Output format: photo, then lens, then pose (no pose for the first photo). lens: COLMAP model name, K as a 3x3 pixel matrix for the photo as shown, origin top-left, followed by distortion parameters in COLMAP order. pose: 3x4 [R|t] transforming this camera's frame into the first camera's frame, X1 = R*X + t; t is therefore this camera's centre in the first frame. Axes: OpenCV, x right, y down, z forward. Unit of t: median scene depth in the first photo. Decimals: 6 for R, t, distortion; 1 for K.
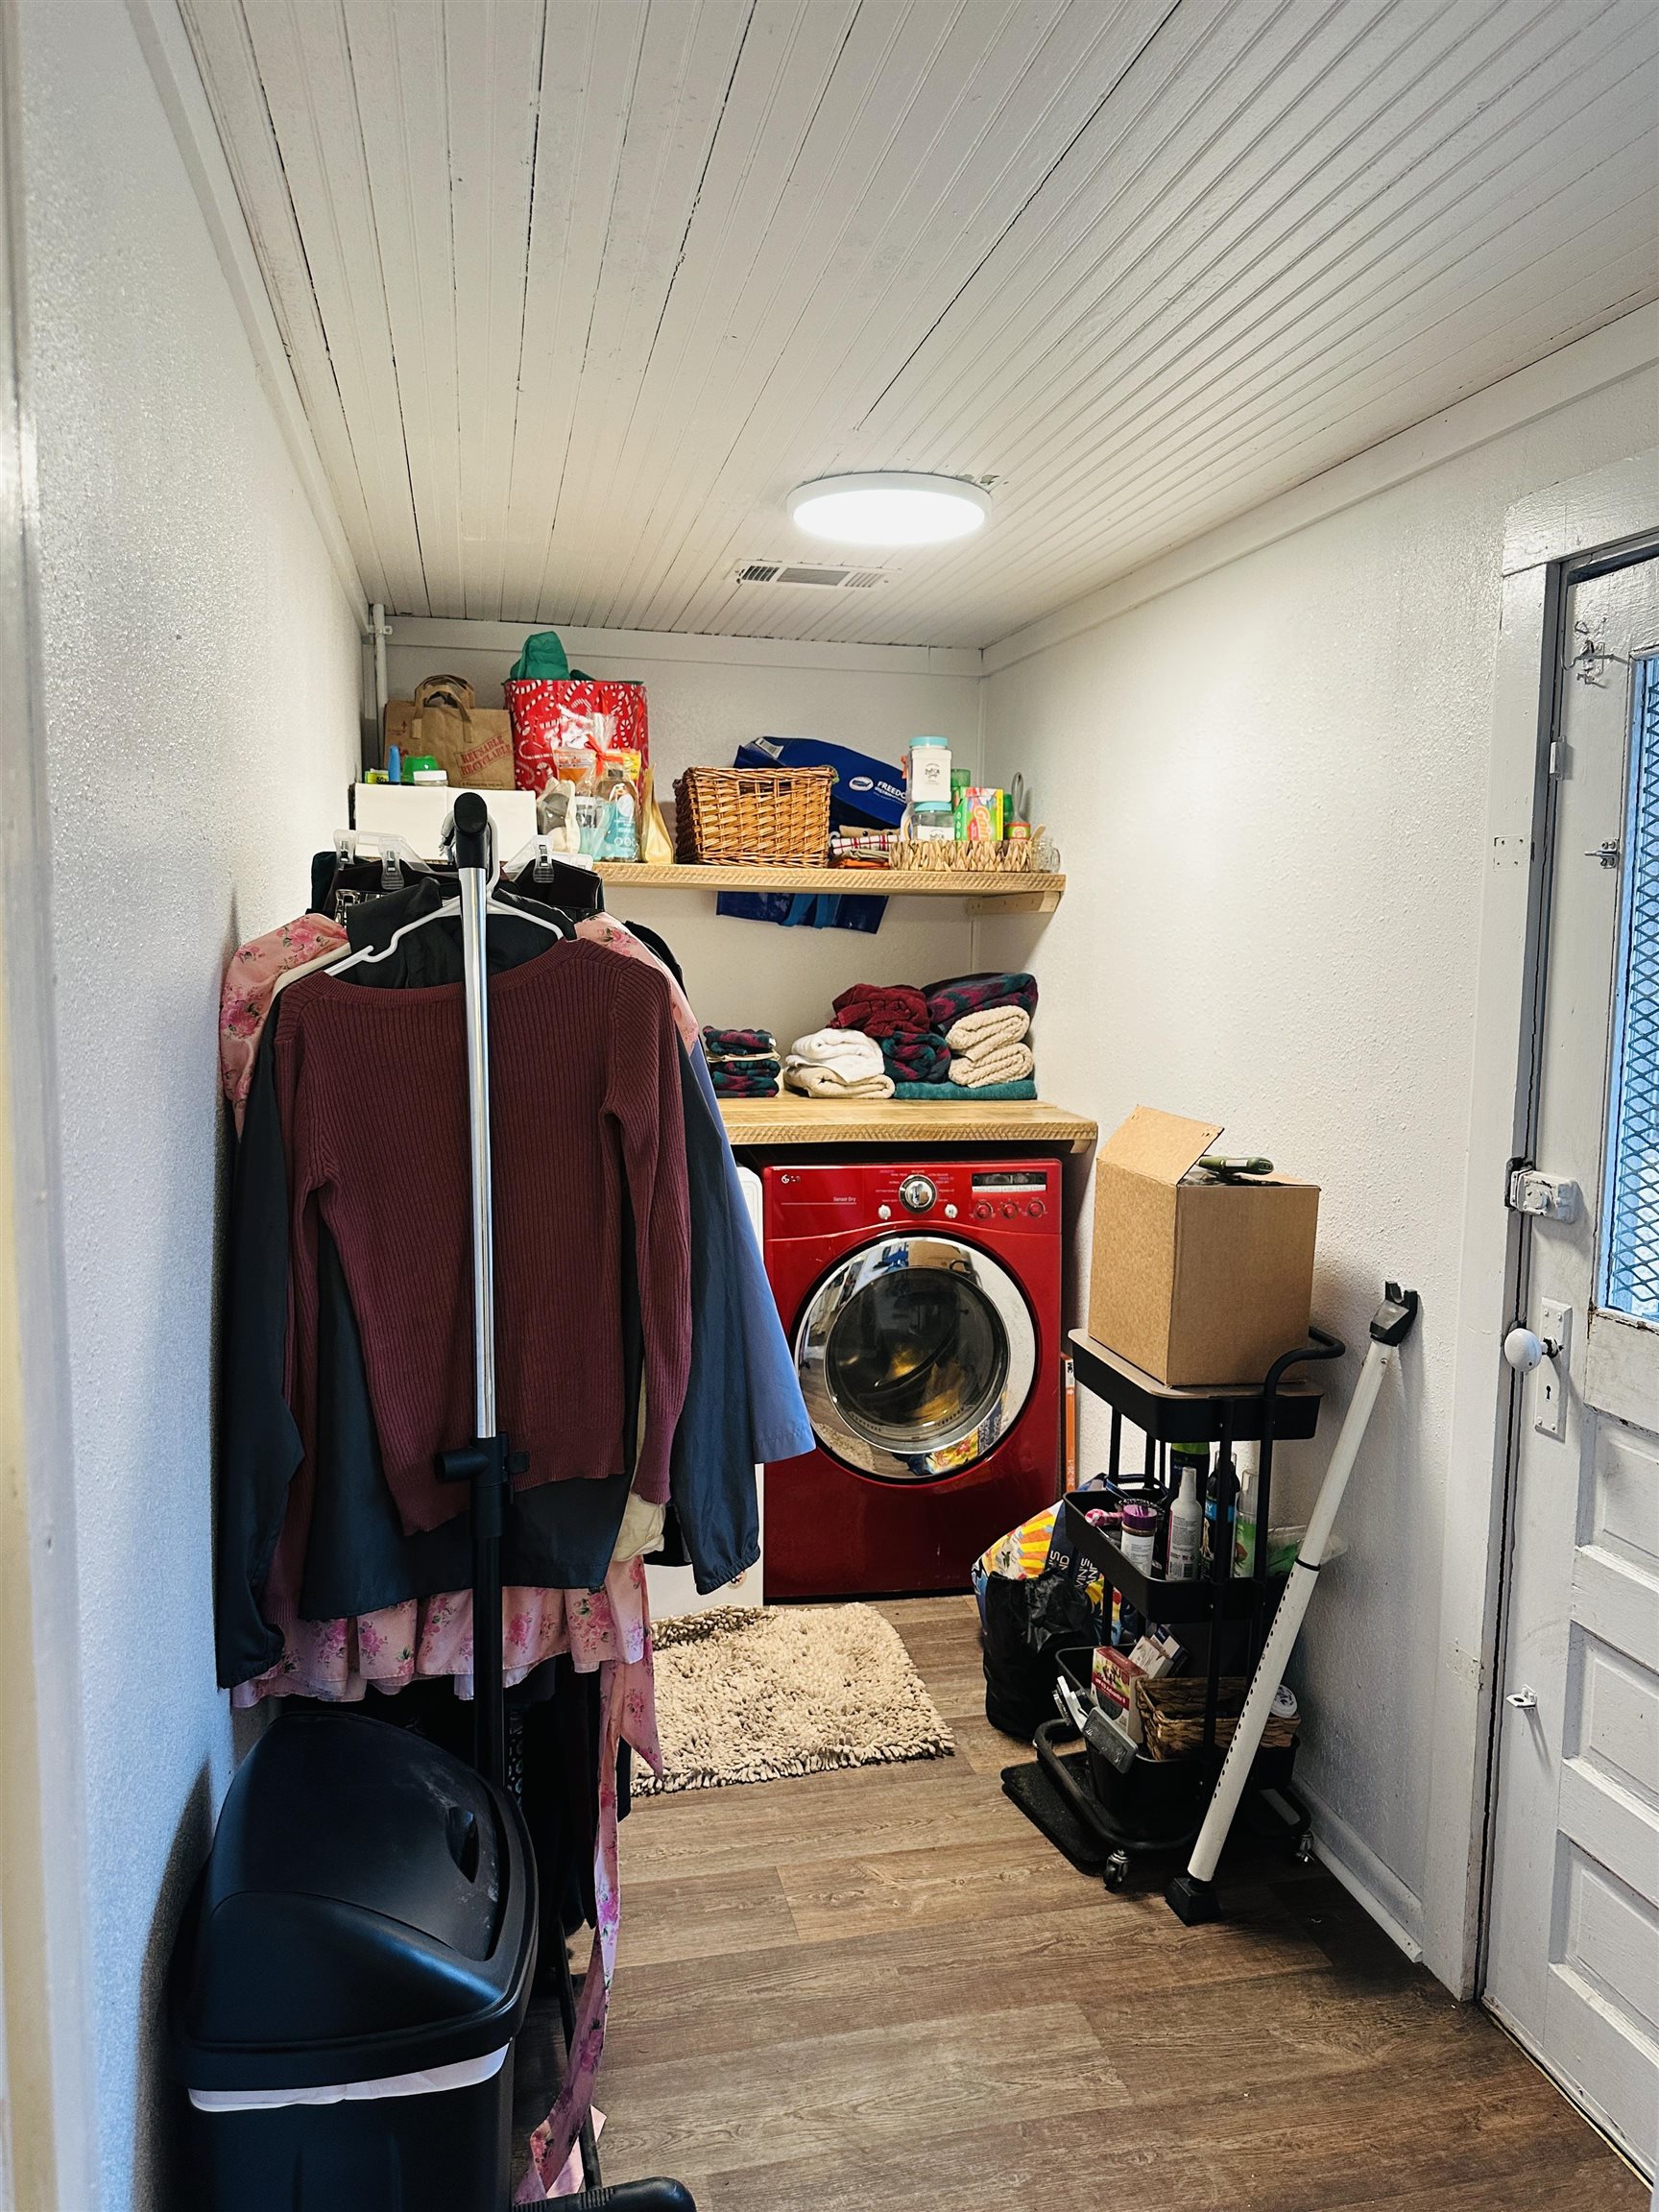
lens RADIAL K [[1540.6, 0, 834.9], [0, 1540.6, 1103.7], [0, 0, 1]] dist [0.151686, -0.205146]
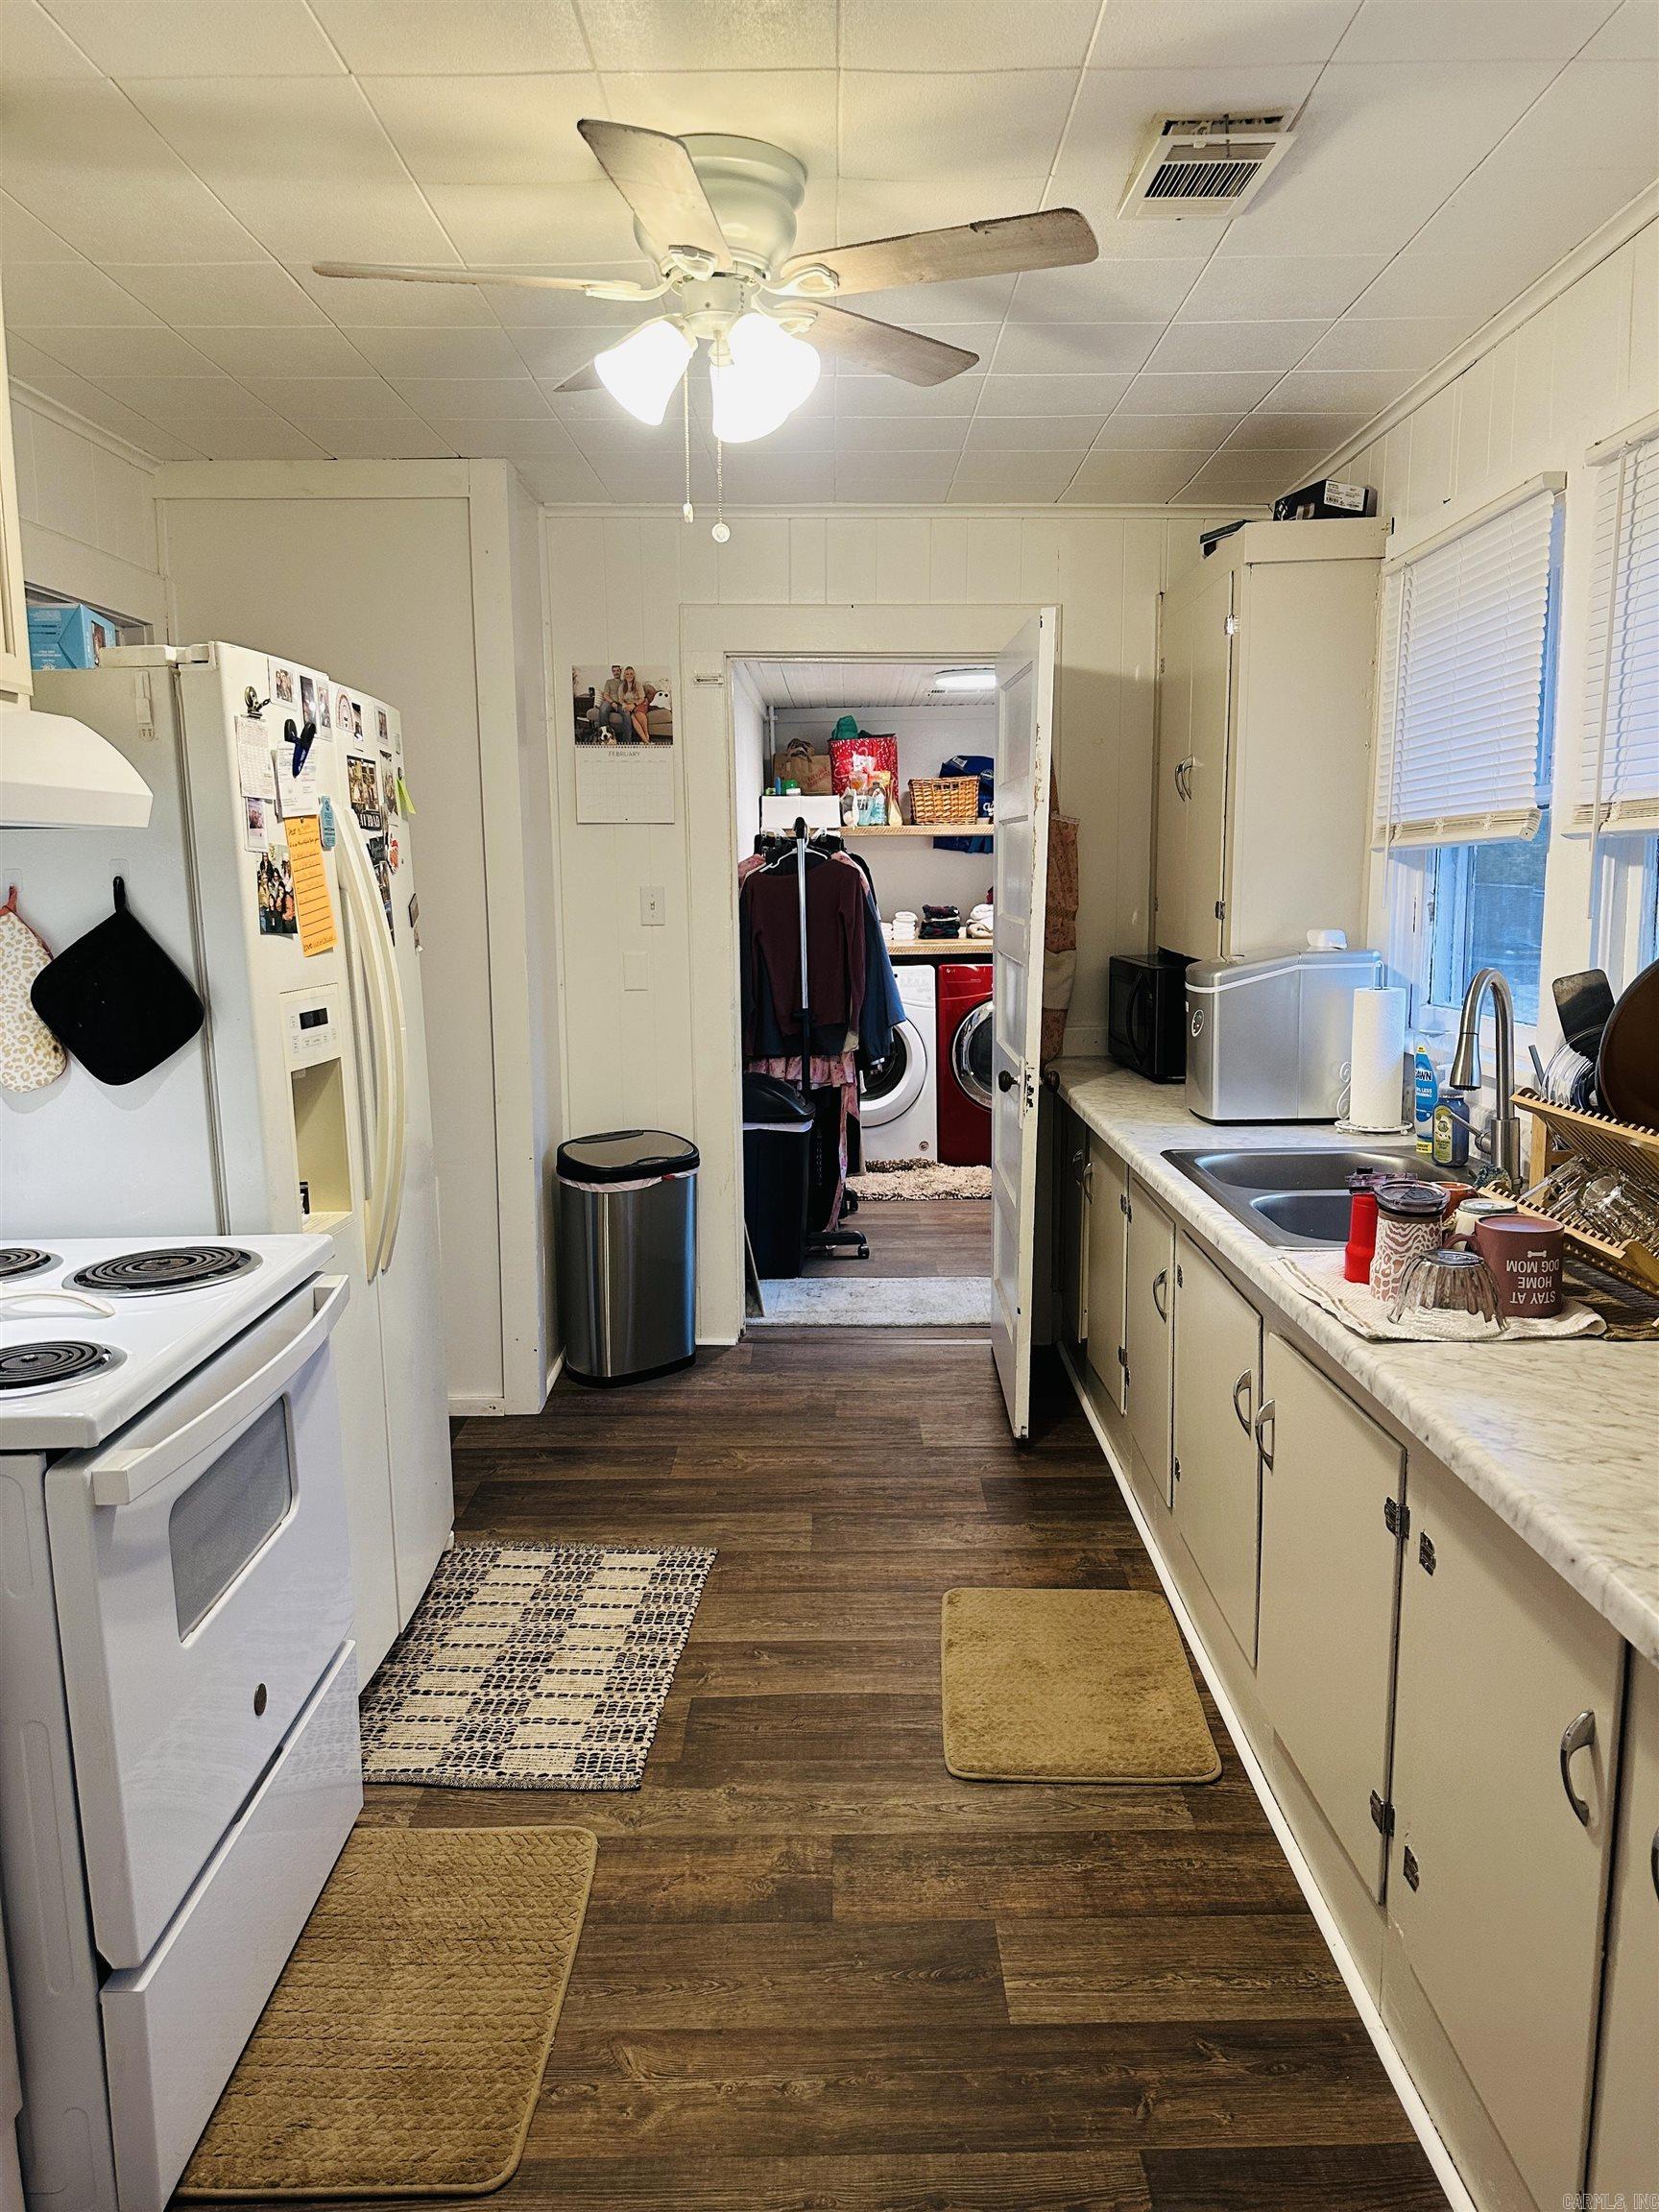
lens RADIAL K [[1540.6, 0, 834.9], [0, 1540.6, 1103.7], [0, 0, 1]] dist [0.151686, -0.205146]
pose [[0.972001, 0.011555, -0.234693, 0.314444], [-0.001255, 0.999031, 0.043990, 0.136502], [0.234974, -0.042464, 0.971074, -1.123722]]
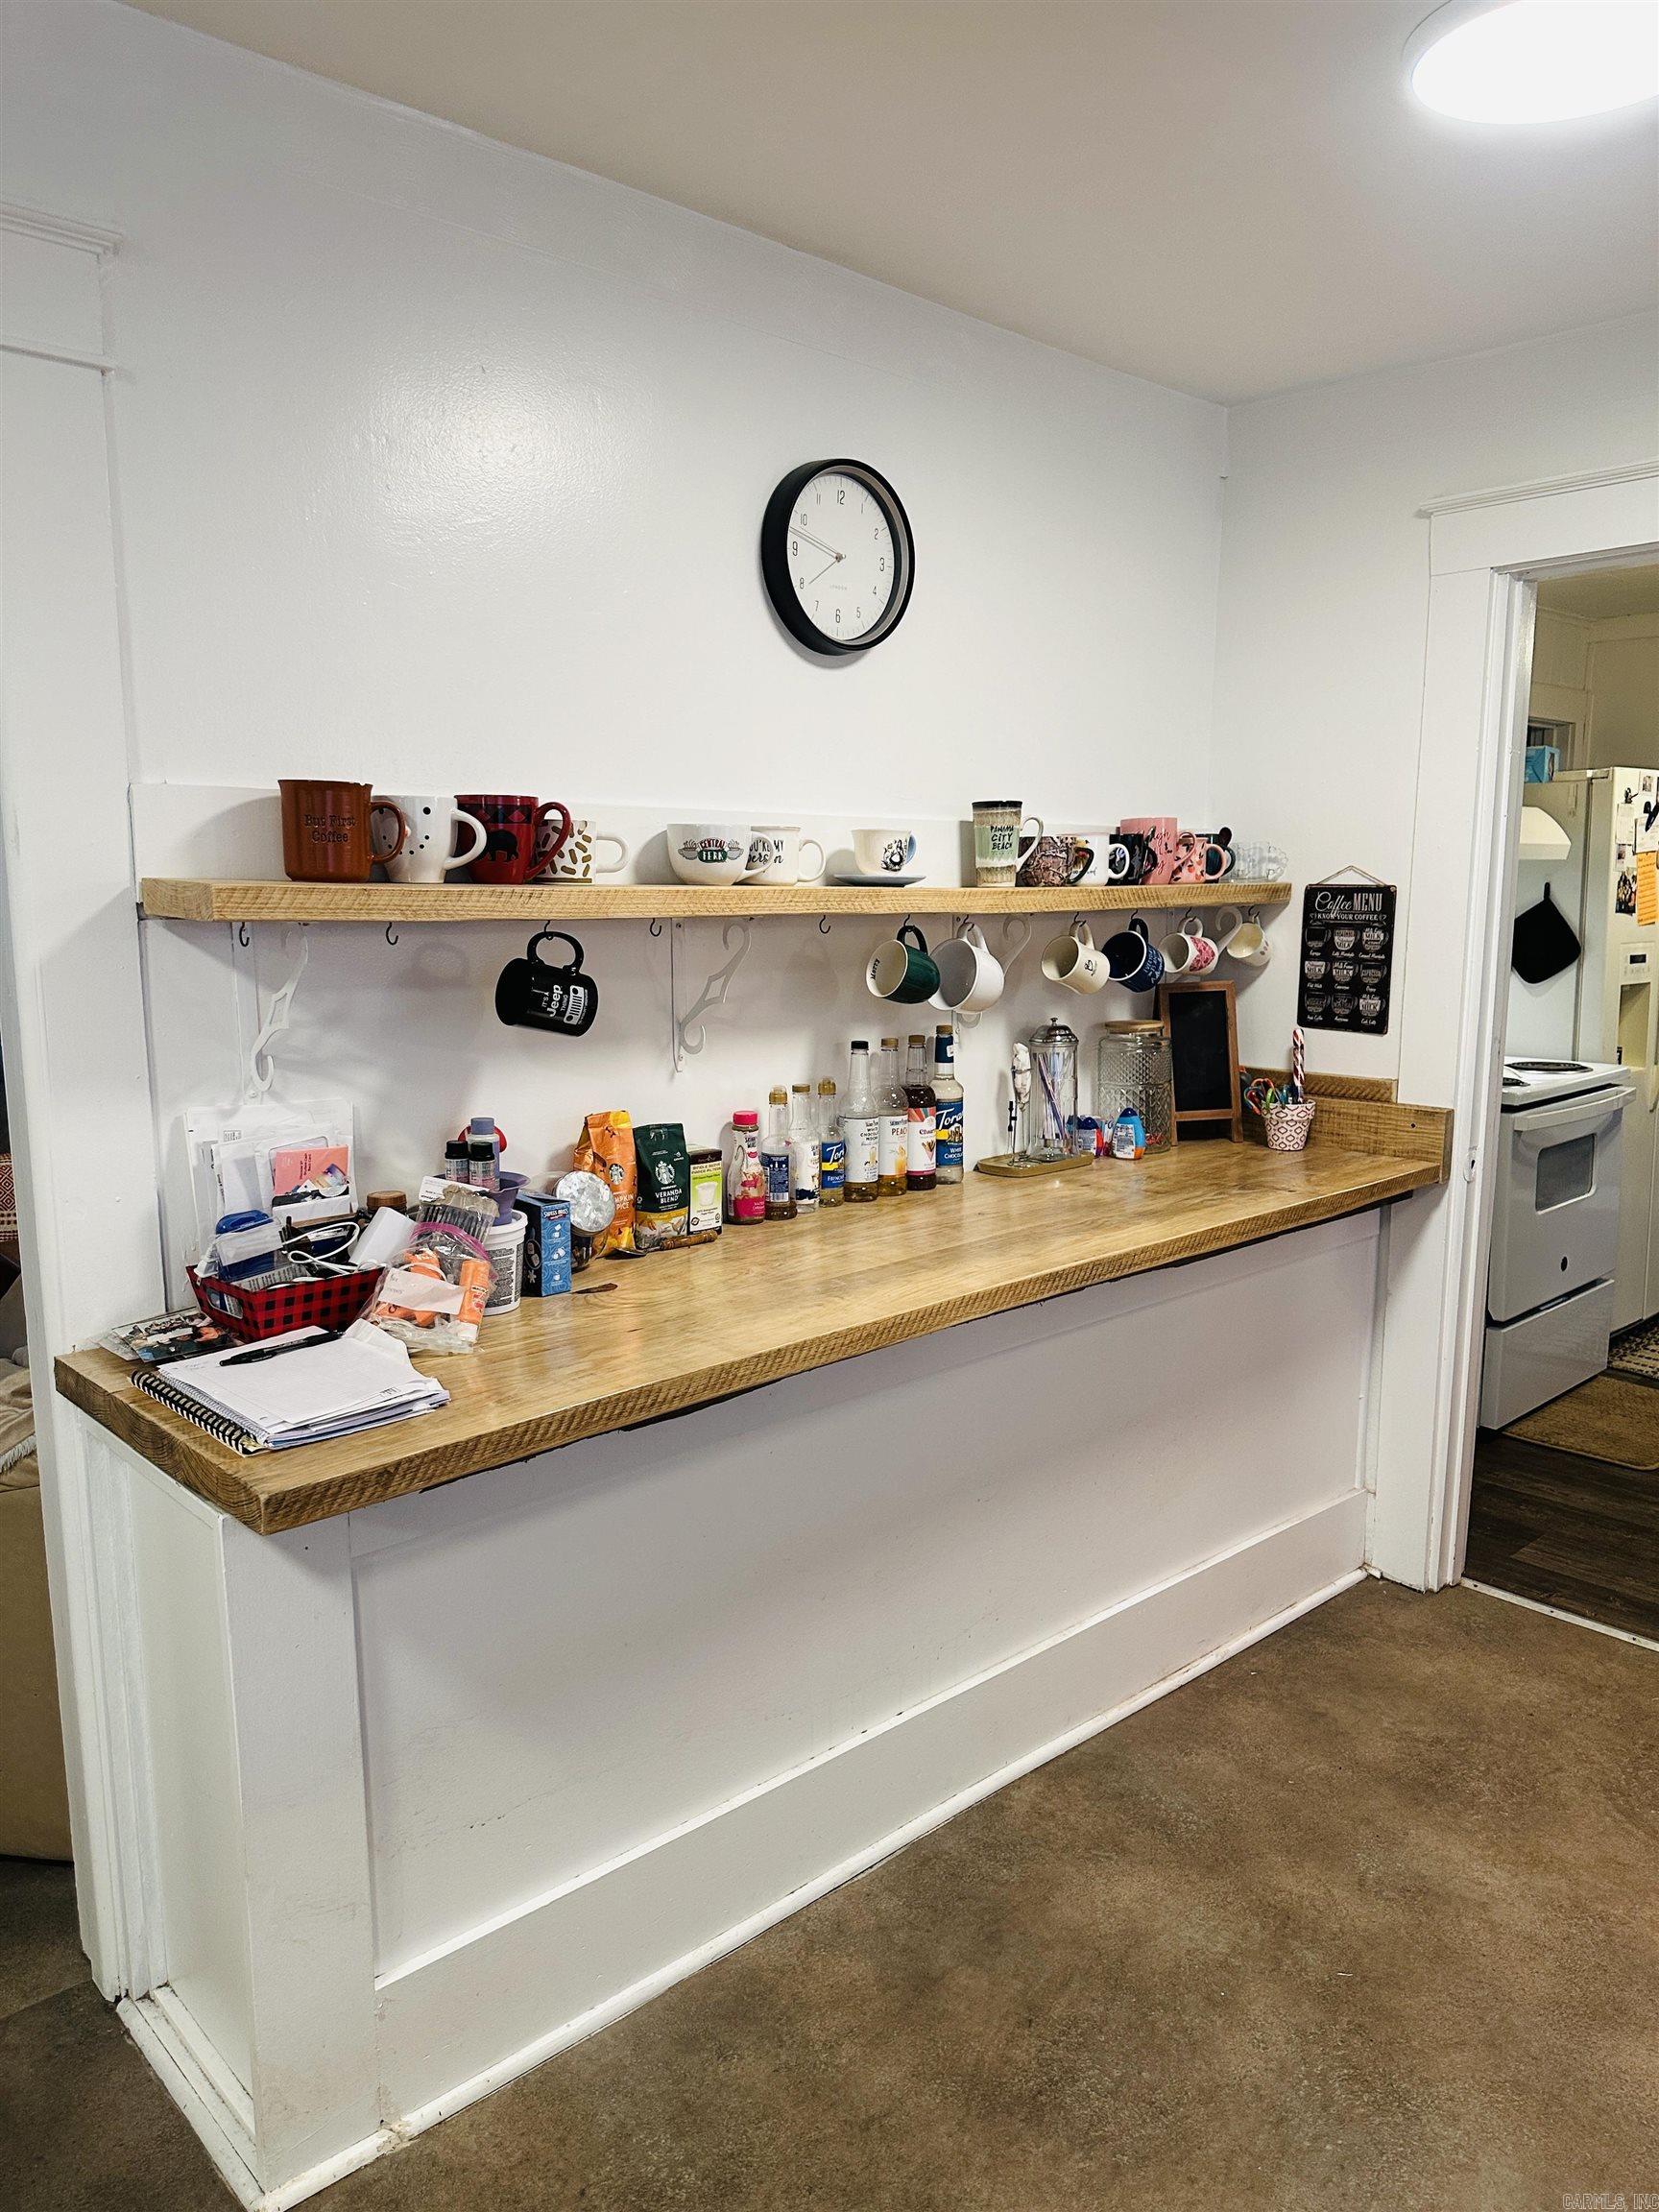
lens RADIAL K [[1567.7, 0, 841.9], [0, 1567.7, 1104.9], [0, 0, 1]] dist [0.059454, -0.070086]
pose [[0.502973, 0.110589, -0.857198, 0.748269], [-0.084630, 0.993316, 0.078492, 0.204633], [0.860149, 0.033065, 0.508970, -1.756227]]
